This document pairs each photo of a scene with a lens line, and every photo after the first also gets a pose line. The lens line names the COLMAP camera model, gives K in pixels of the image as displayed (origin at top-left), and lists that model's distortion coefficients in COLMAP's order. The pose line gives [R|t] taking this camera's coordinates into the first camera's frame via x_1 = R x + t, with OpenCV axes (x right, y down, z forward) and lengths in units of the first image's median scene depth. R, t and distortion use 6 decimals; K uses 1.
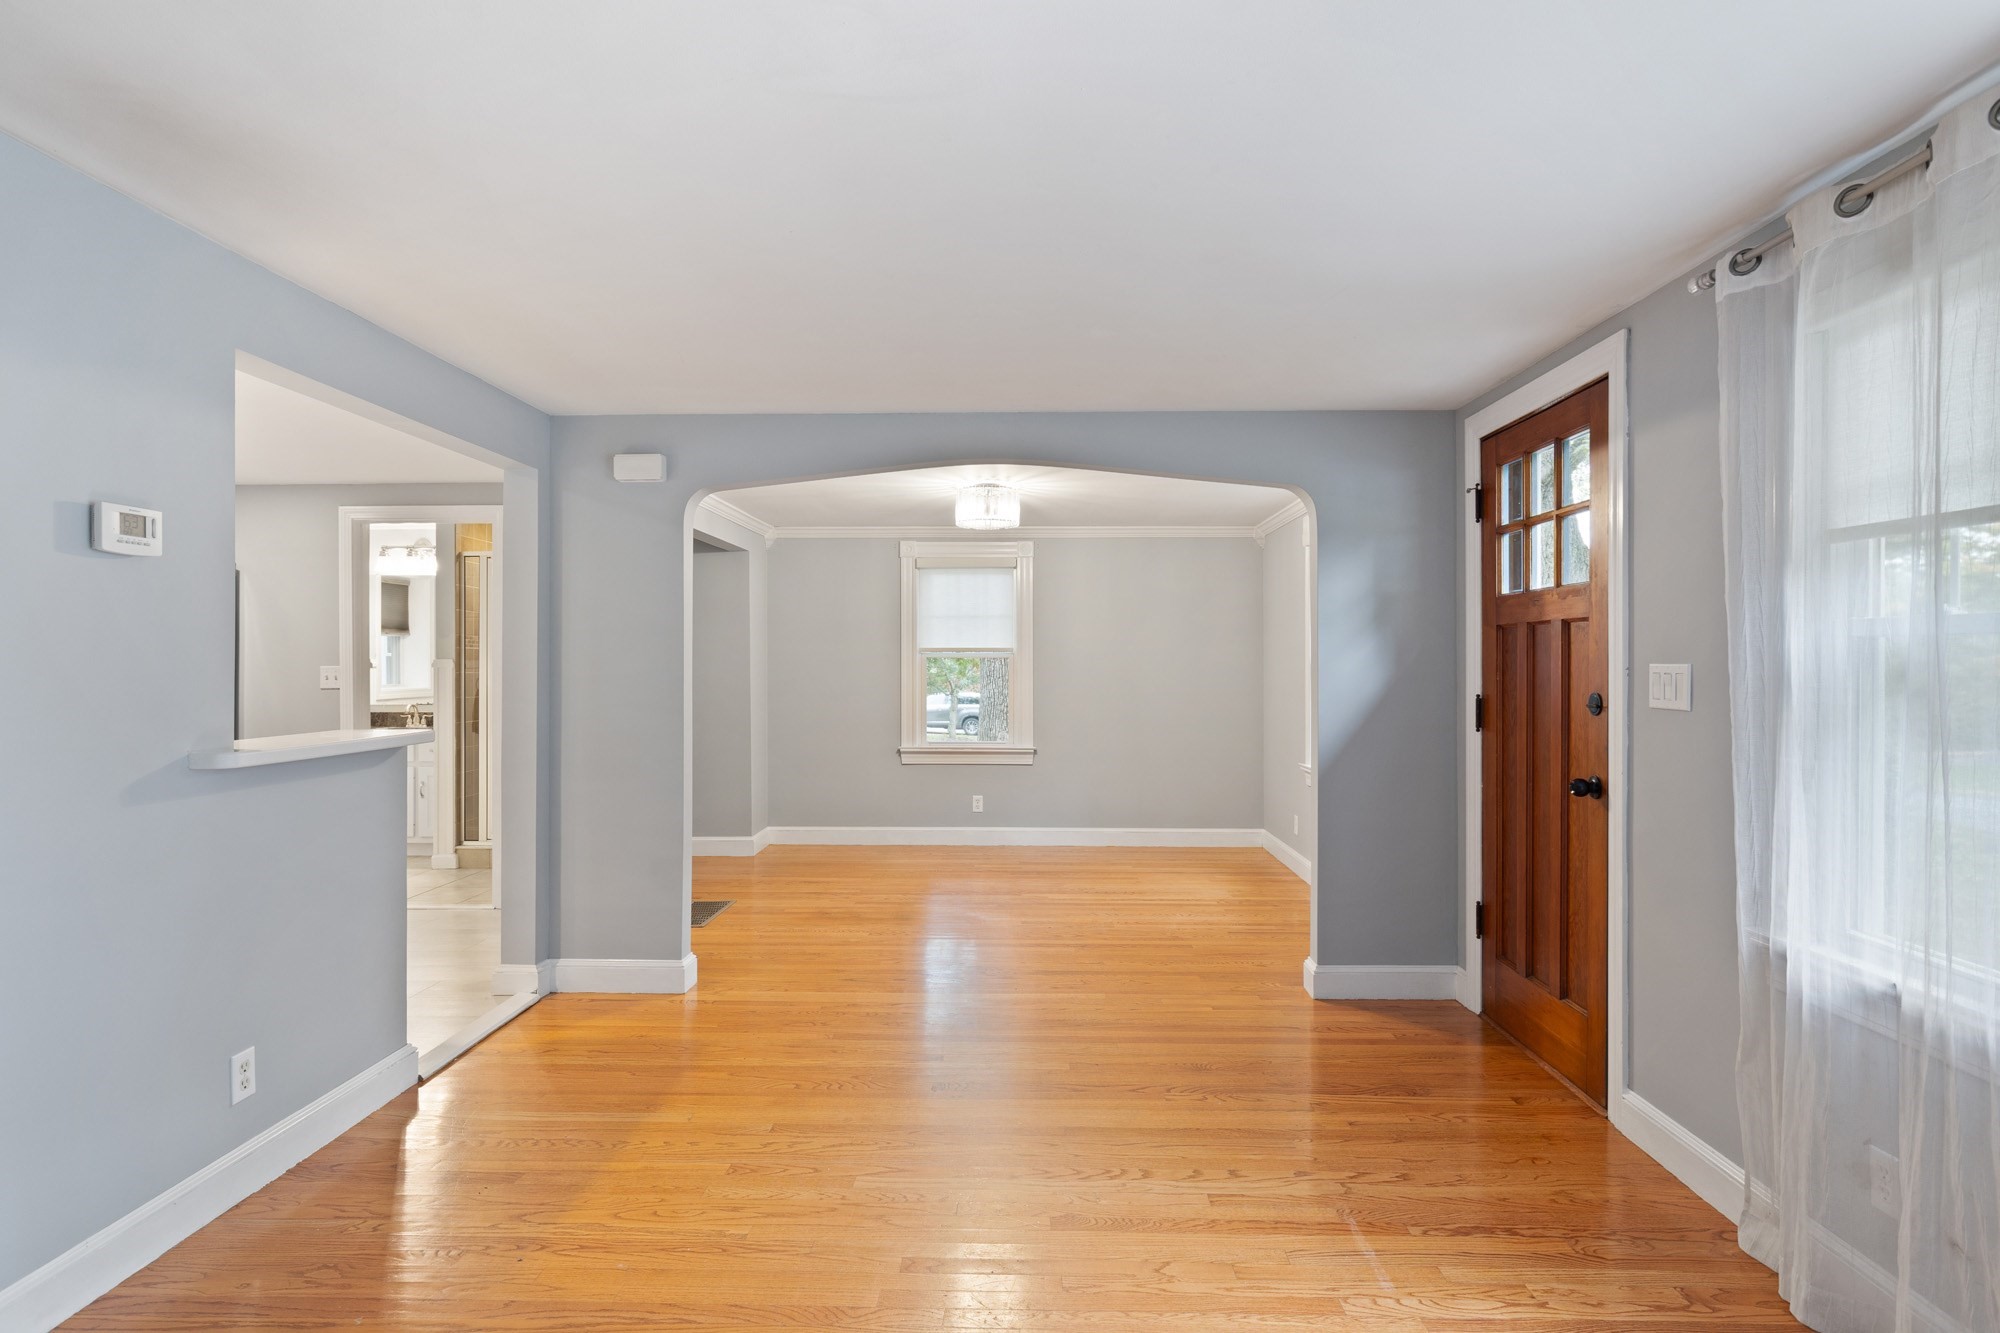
lens RADIAL K [[996.2, 0, 1014.5], [0, 996.2, 672.9], [0, 0, 1]] dist [-0.001522, 0.000323]
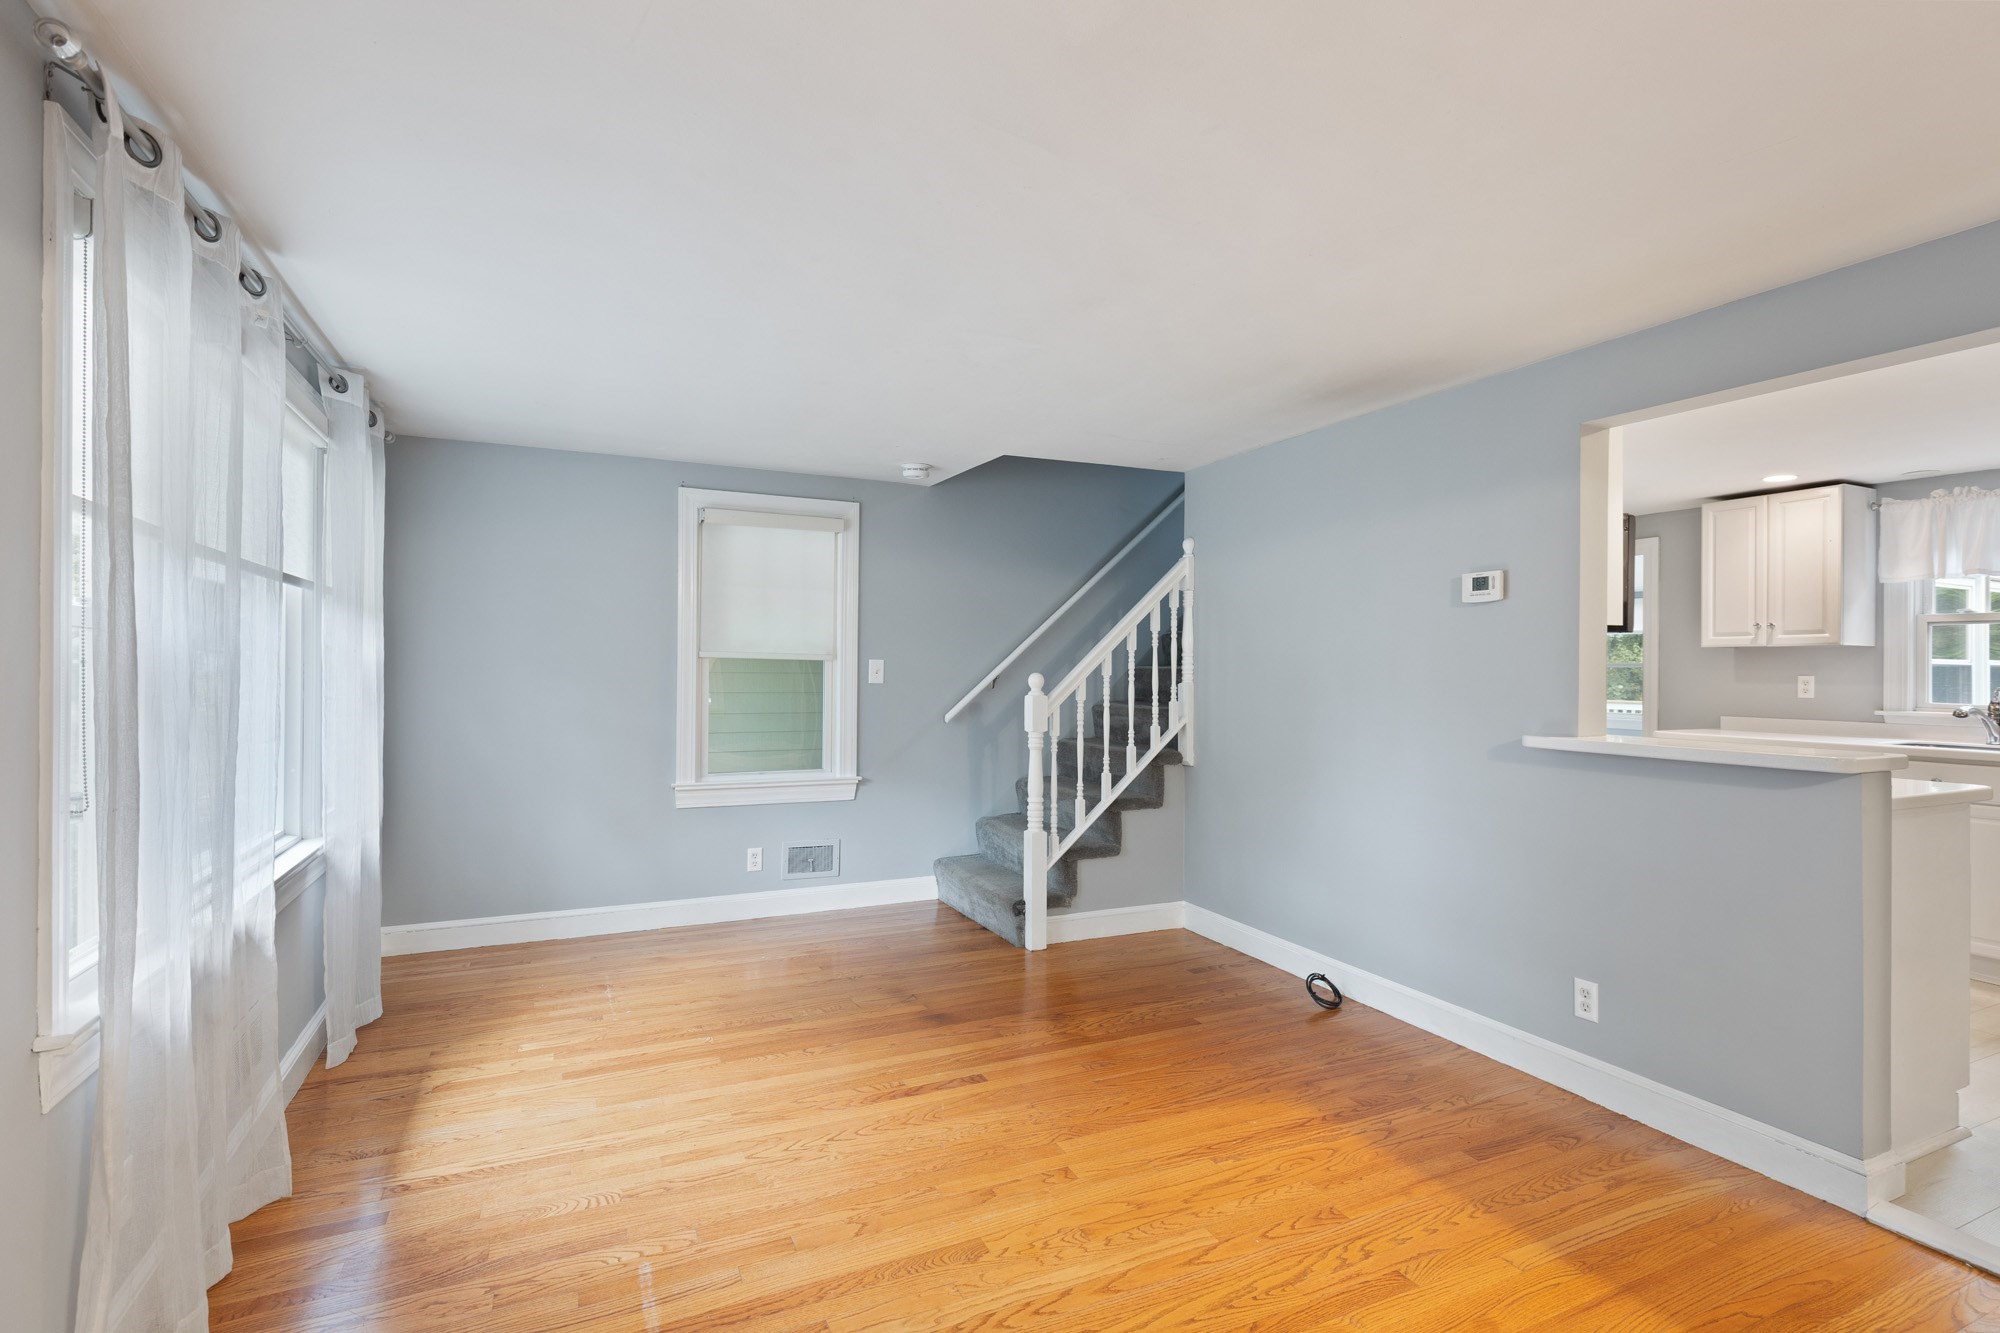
lens RADIAL K [[938.4, 0, 1007.2], [0, 938.4, 661.4], [0, 0, 1]] dist [-0.002375, -0.000226]
pose [[-0.893282, -0.007092, -0.449440, 0.463300], [-0.007953, 0.999968, 0.000028, -0.016566], [0.449426, 0.003599, -0.893310, 1.960956]]
